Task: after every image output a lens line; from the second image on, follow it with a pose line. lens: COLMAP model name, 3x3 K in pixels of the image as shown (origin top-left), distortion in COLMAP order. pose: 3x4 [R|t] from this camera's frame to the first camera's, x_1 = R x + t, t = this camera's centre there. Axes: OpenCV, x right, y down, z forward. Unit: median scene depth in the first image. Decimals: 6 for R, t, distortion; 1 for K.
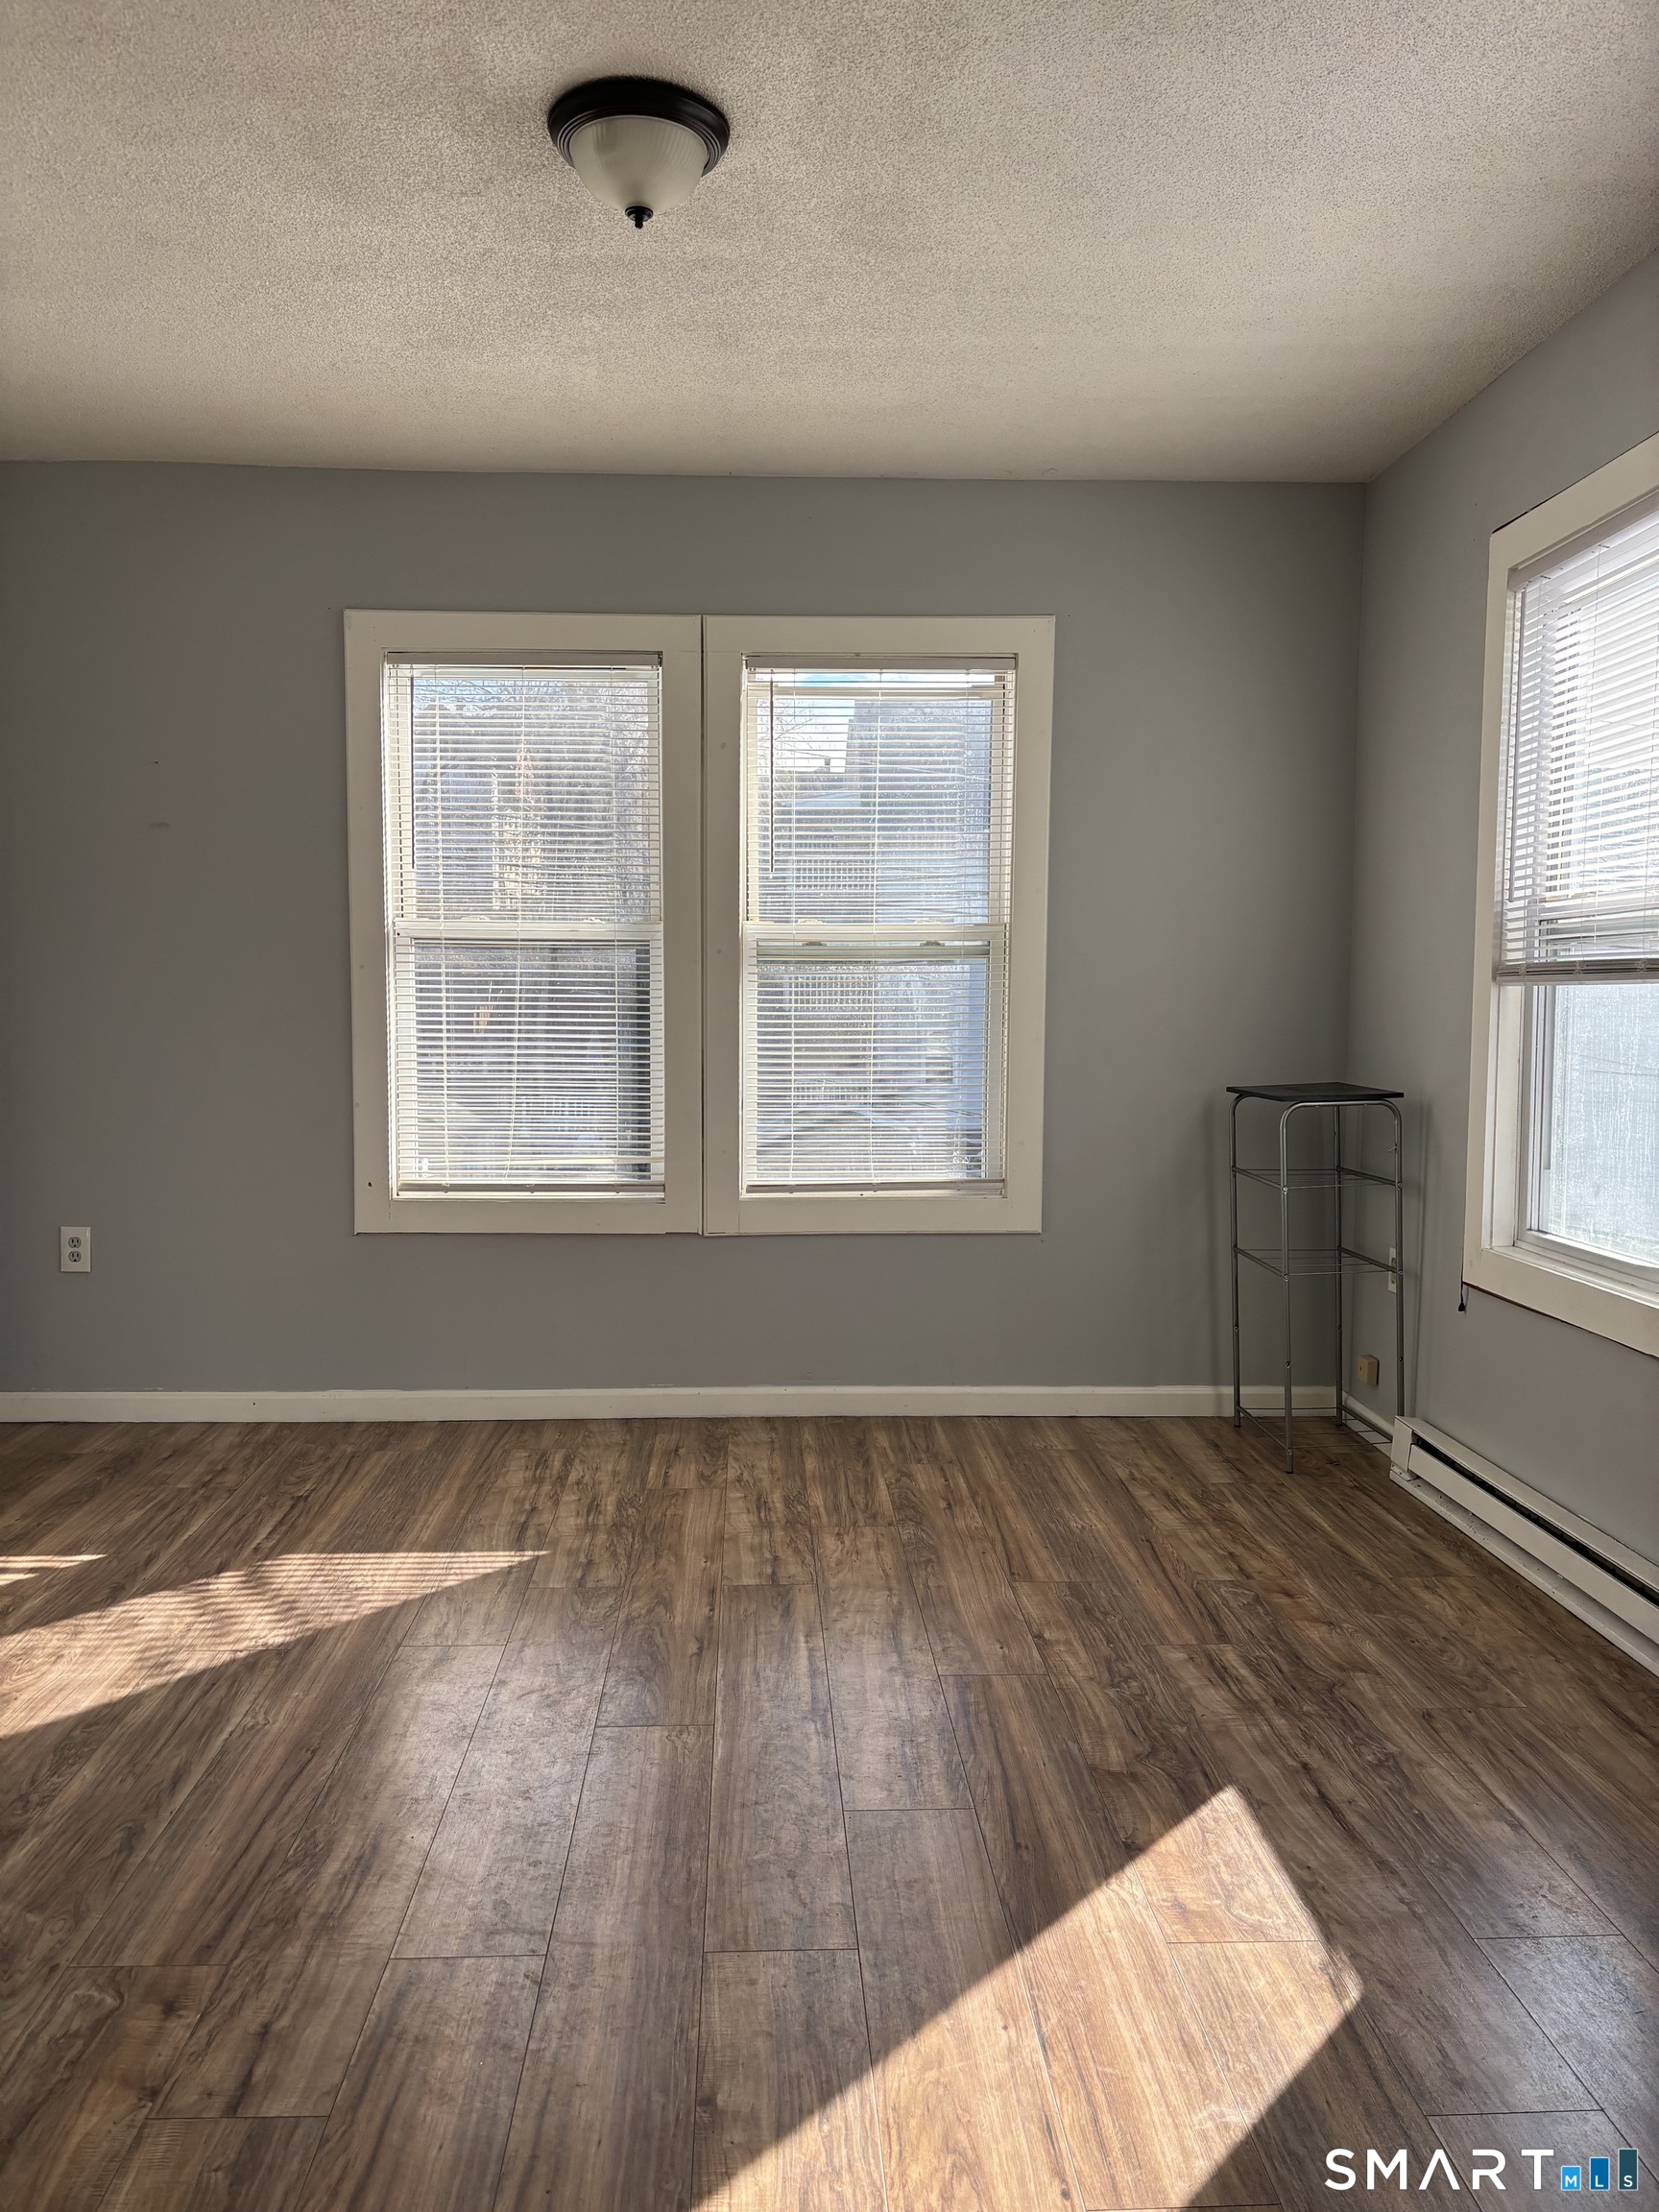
lens RADIAL K [[1670.5, 0, 829.5], [0, 1670.5, 1106.0], [0, 0, 1]] dist [0.005739, 0.003260]
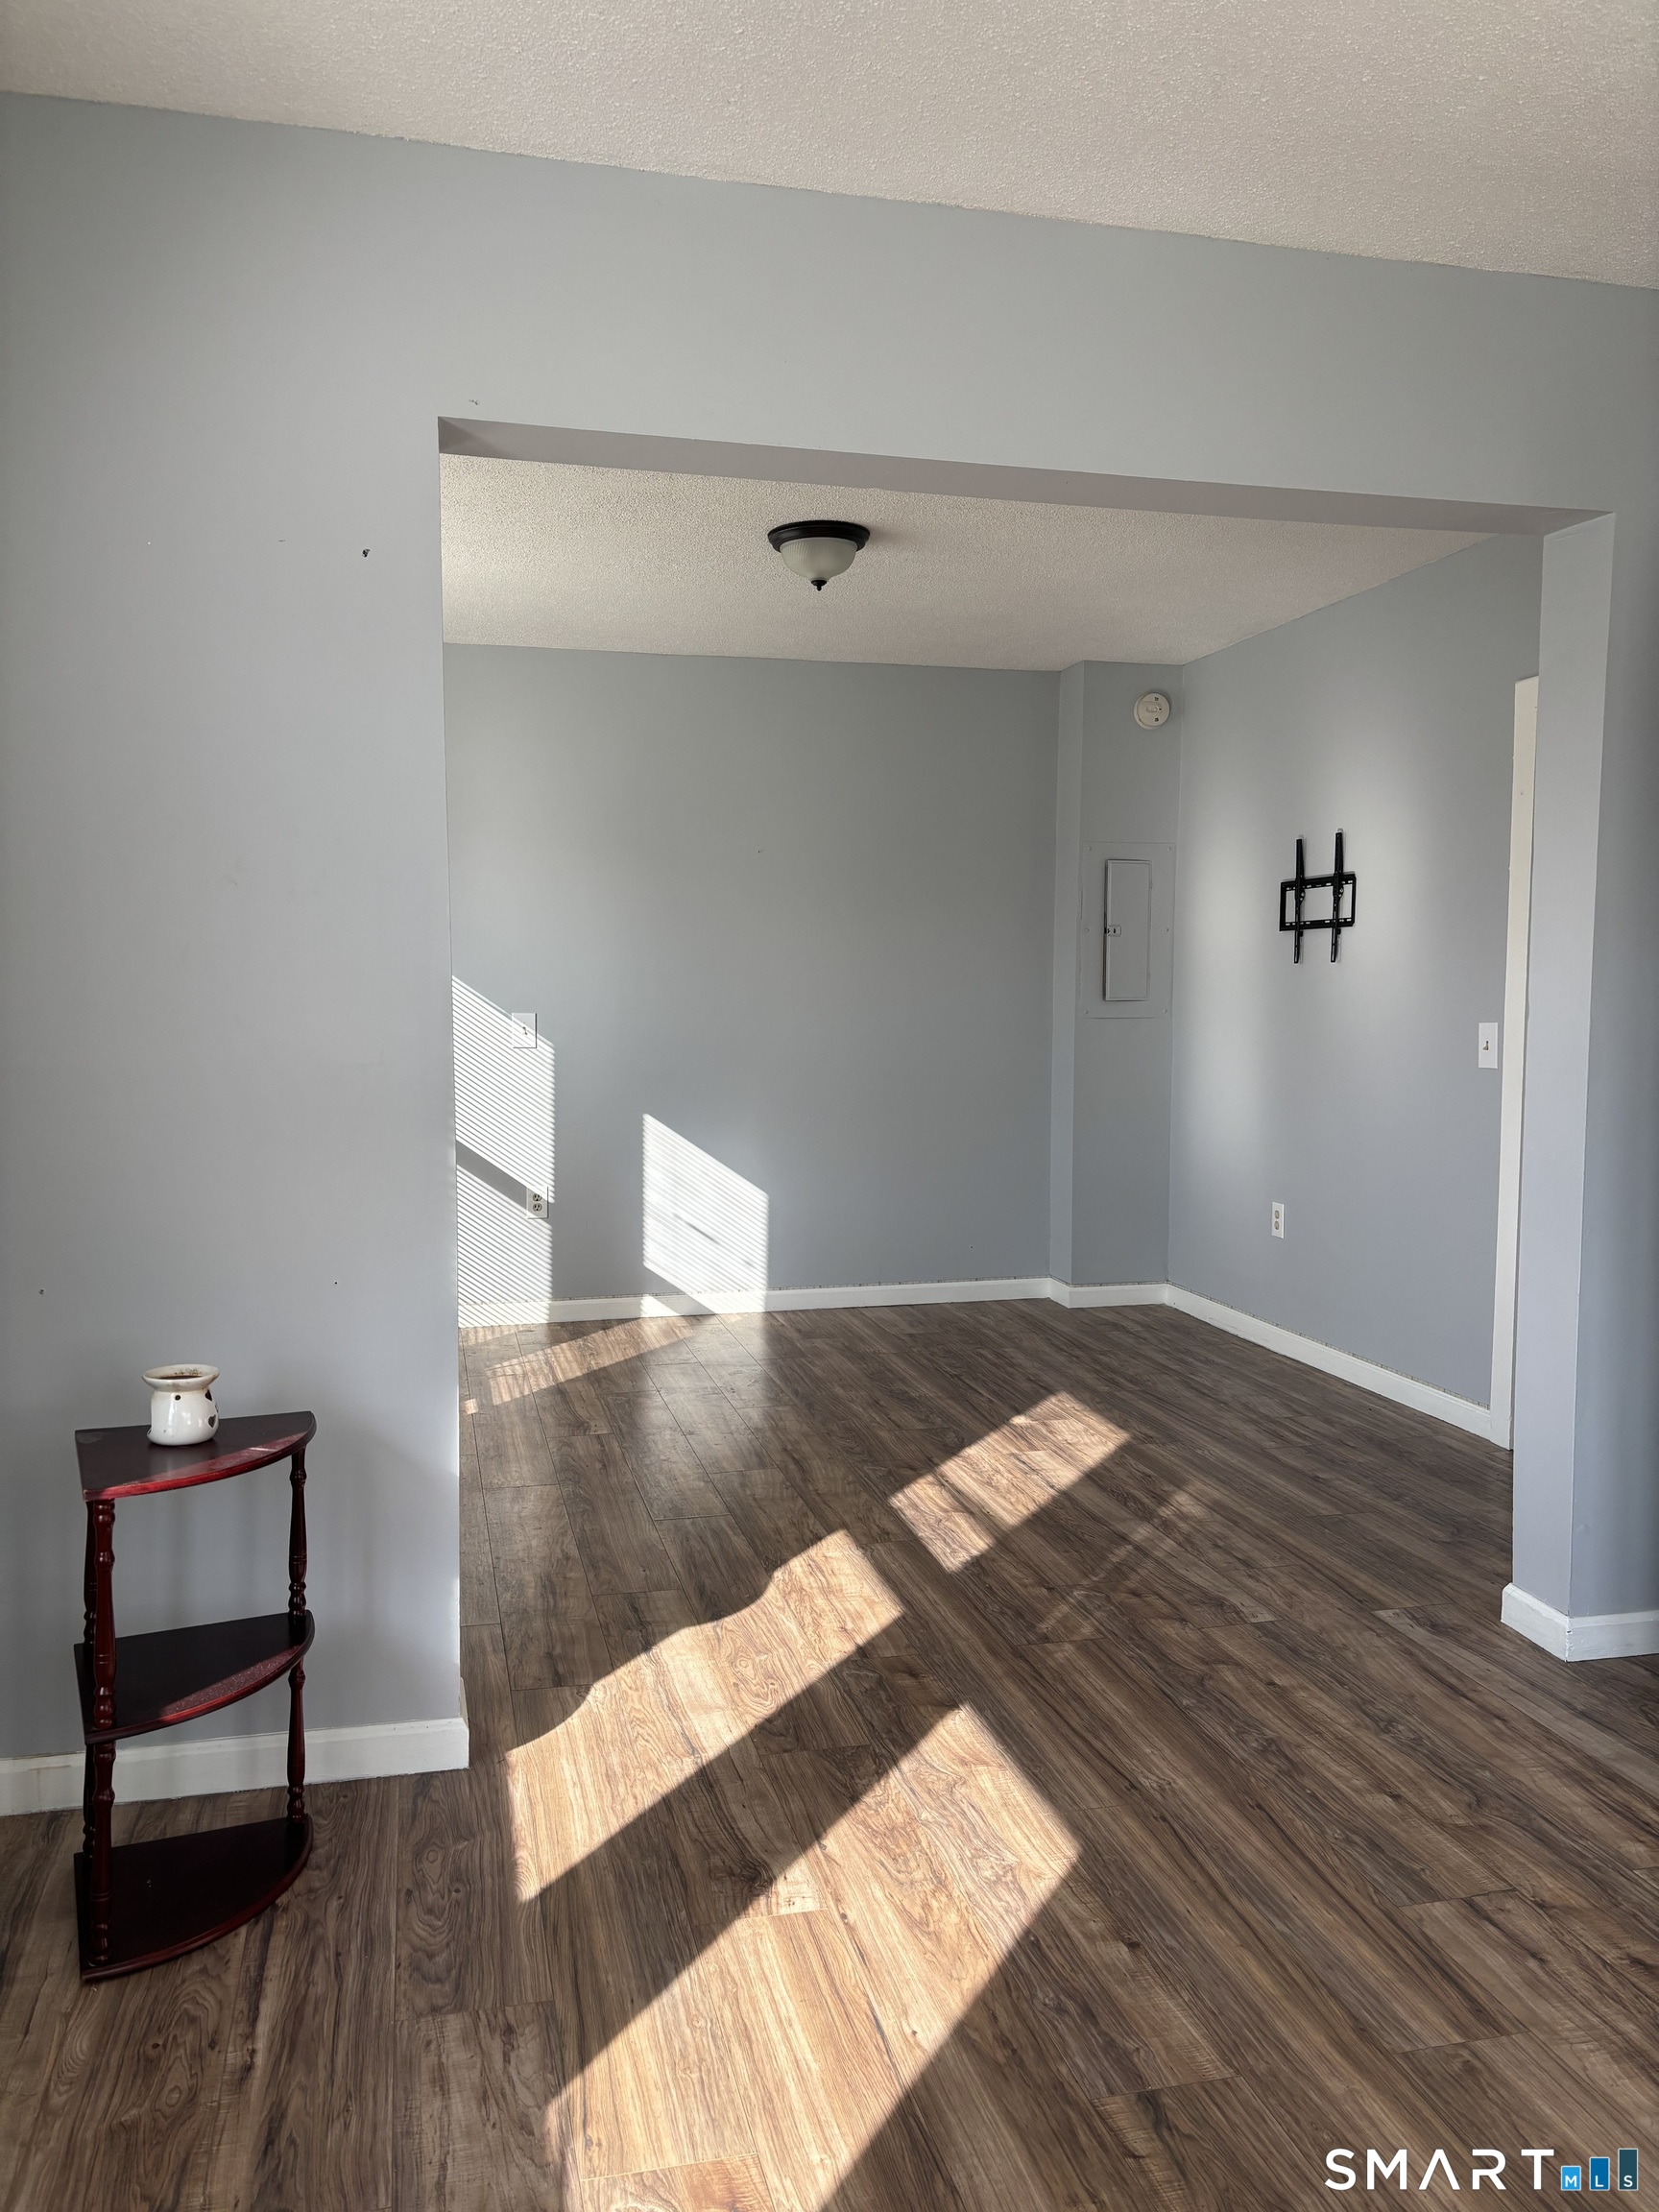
lens RADIAL K [[1670.5, 0, 829.5], [0, 1670.5, 1106.0], [0, 0, 1]] dist [0.005739, 0.003260]
pose [[-0.980086, 0.003534, -0.198542, 0.393628], [-0.022827, 0.991208, 0.130328, -0.180938], [0.197258, 0.132265, -0.971388, 2.087517]]
